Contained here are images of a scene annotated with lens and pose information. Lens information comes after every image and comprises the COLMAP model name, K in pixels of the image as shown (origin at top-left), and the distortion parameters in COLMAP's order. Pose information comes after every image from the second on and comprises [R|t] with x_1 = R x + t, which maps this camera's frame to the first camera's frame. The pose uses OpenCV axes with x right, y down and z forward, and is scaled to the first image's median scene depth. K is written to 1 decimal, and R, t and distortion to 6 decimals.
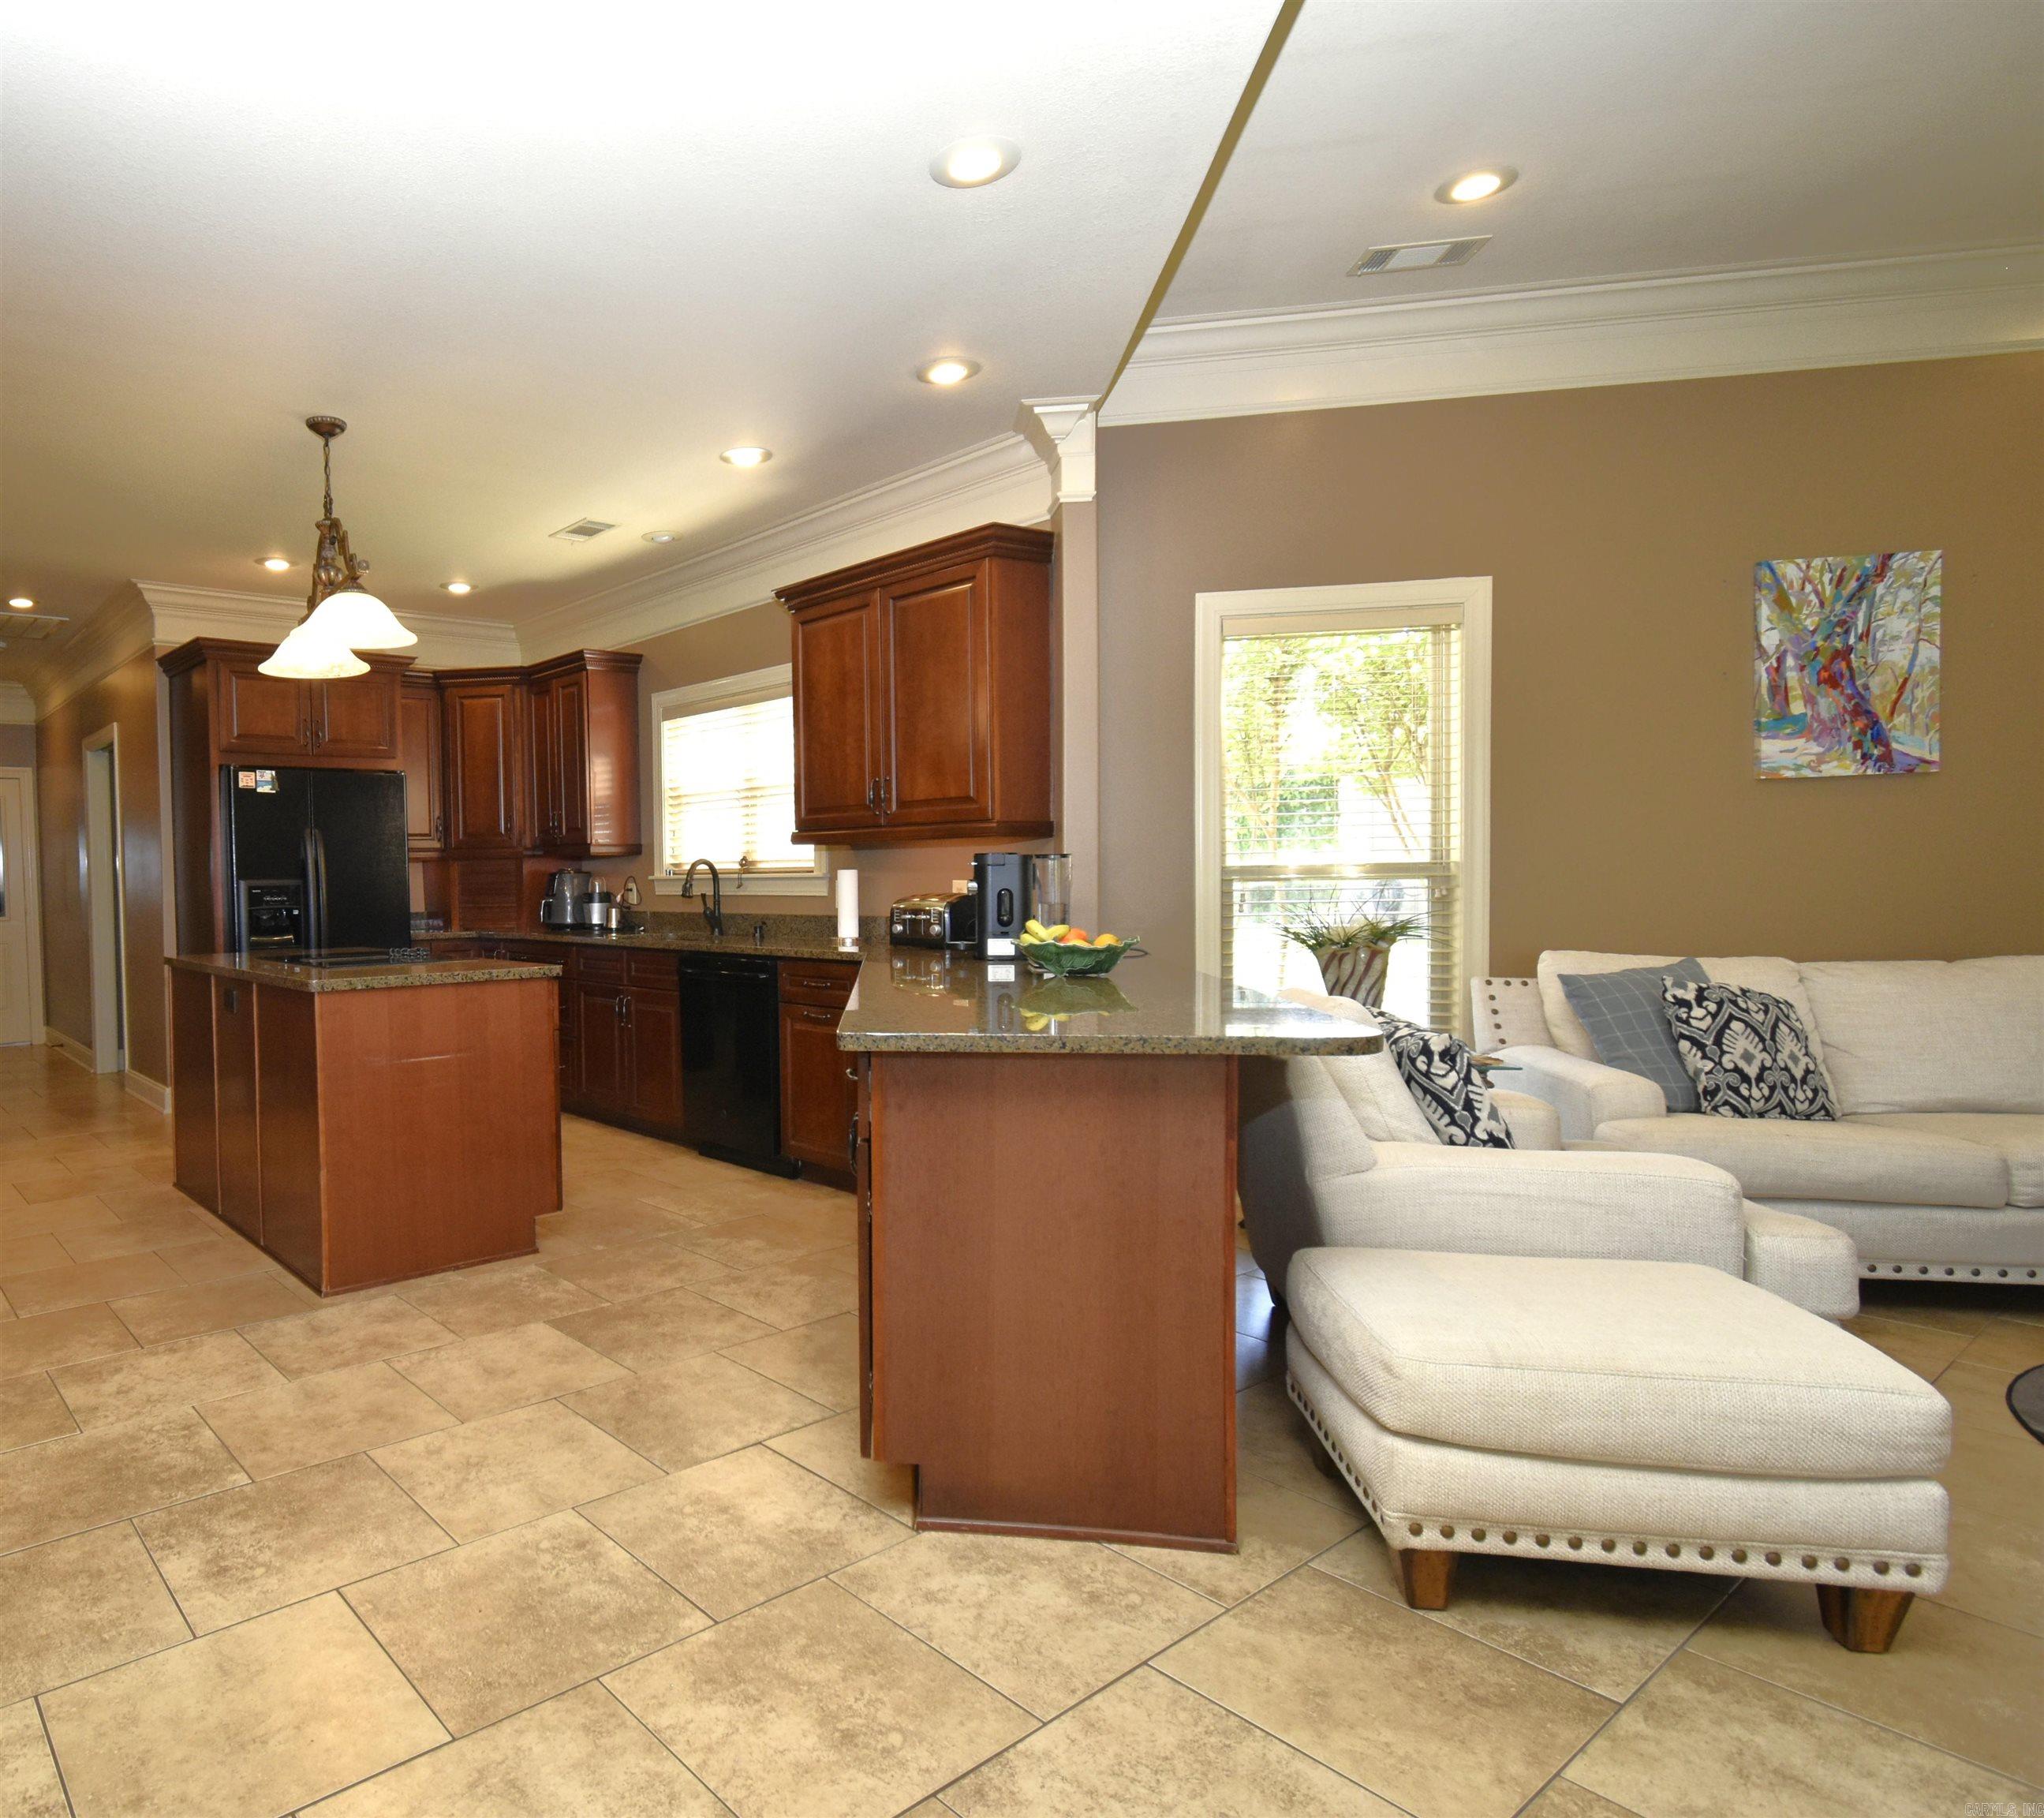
lens RADIAL K [[1266.0, 0, 660.3], [0, 1266.0, 917.4], [0, 0, 1]] dist [-0.002395, 0.000244]
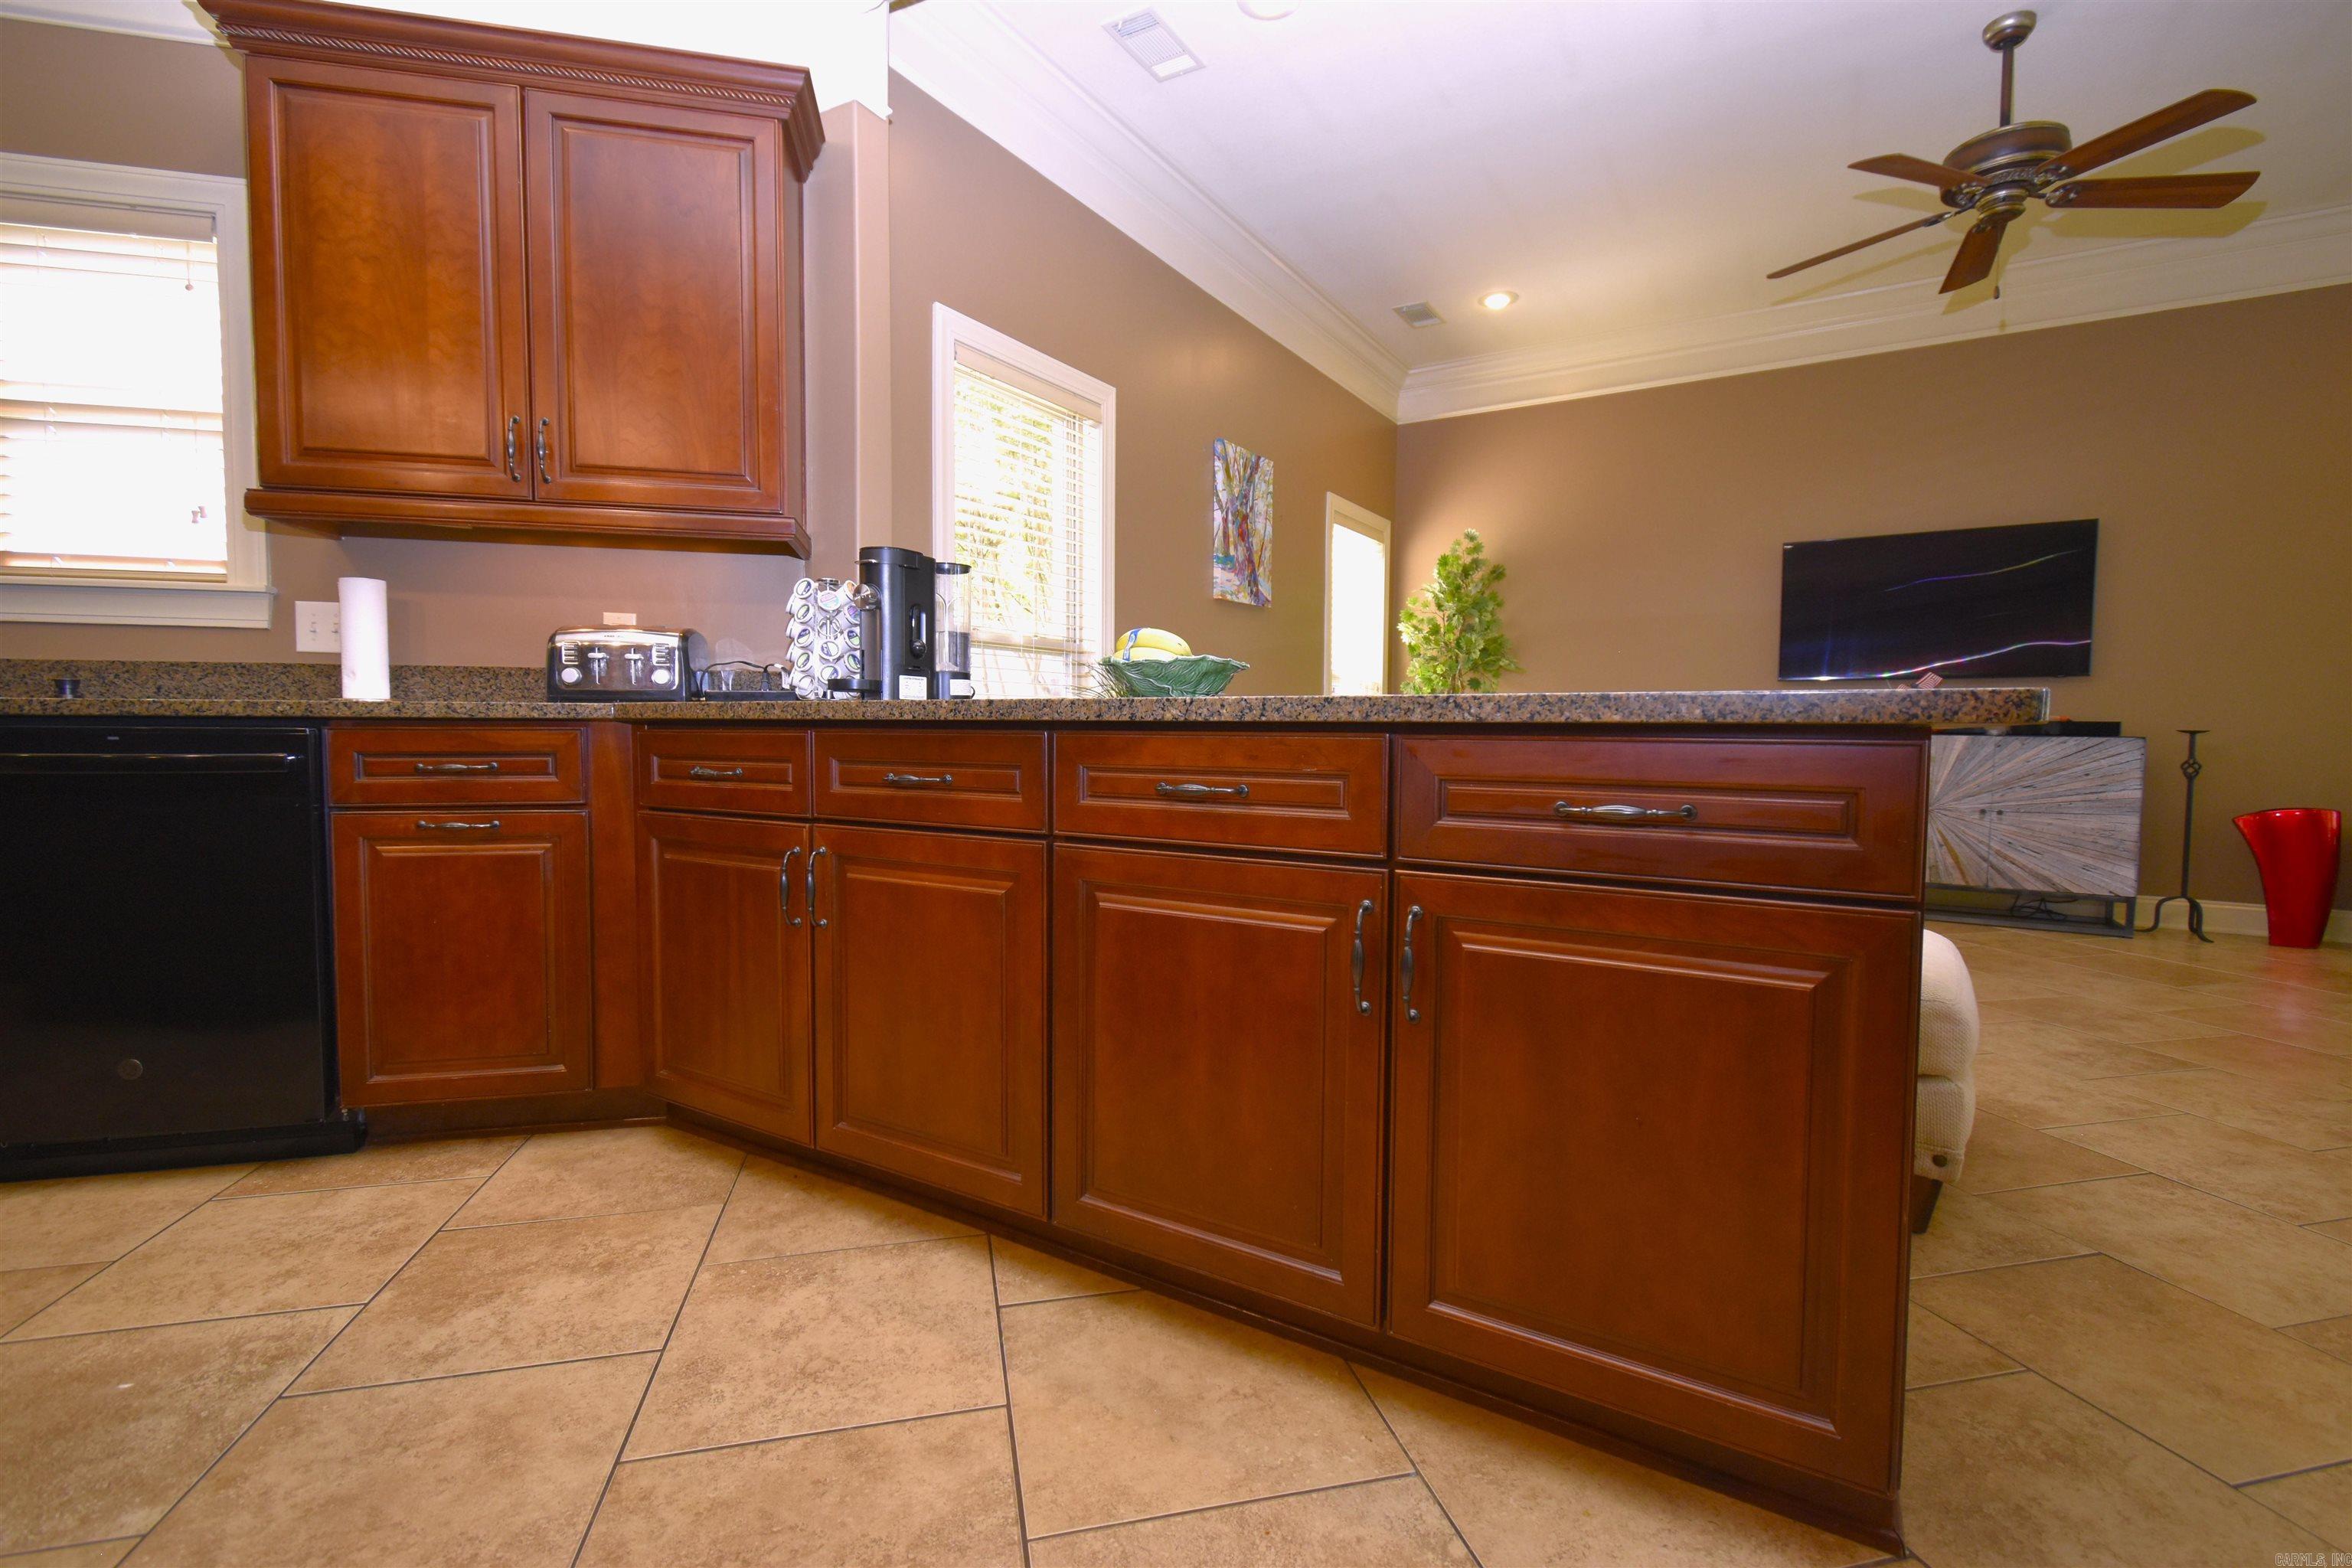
lens RADIAL K [[1036.5, 0, 1182.0], [0, 1036.5, 782.8], [0, 0, 1]] dist [0.005348, -0.001046]
pose [[0.362340, -0.030123, 0.931559, -0.198232], [0.018405, 0.999514, 0.025161, 0.061313], [-0.931864, 0.008029, 0.362718, 0.633853]]
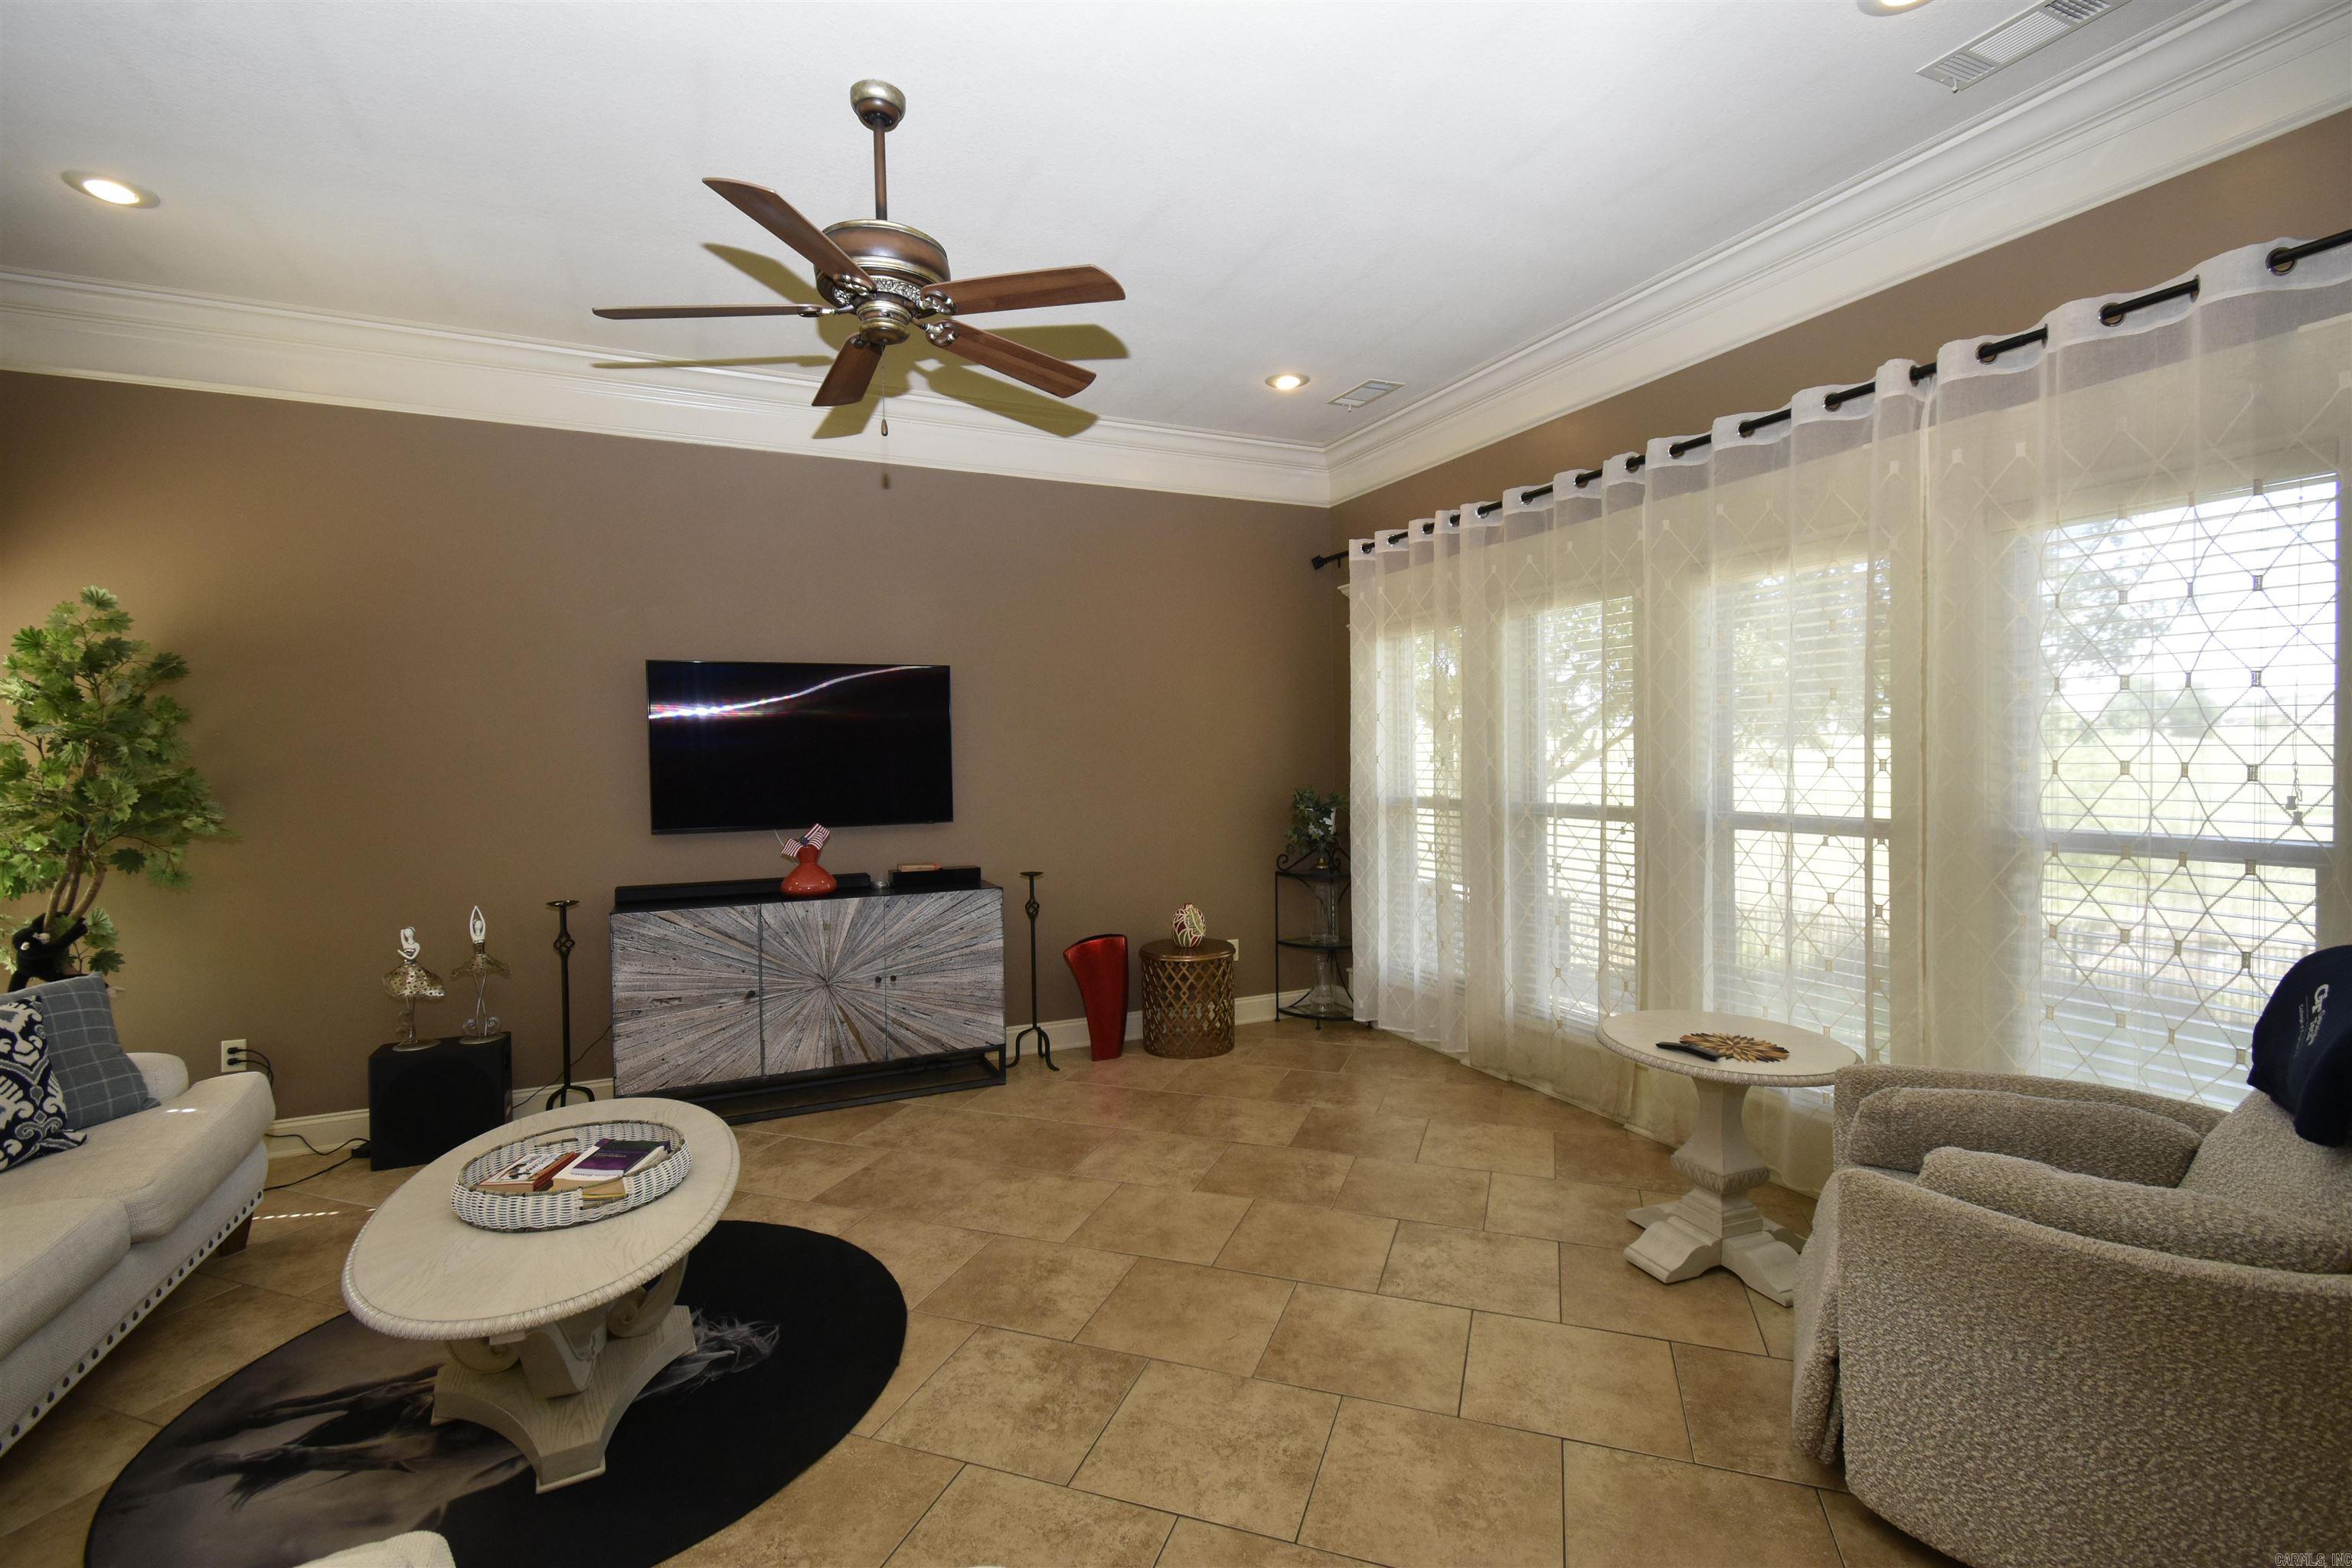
lens RADIAL K [[1032.4, 0, 1177.7], [0, 1032.4, 780.4], [0, 0, 1]] dist [0.000111, -0.000638]
pose [[-0.580451, 0.006349, 0.814271, 0.164439], [0.055029, 0.997989, 0.031446, -0.077345], [-0.812434, 0.063061, -0.579633, 0.572294]]
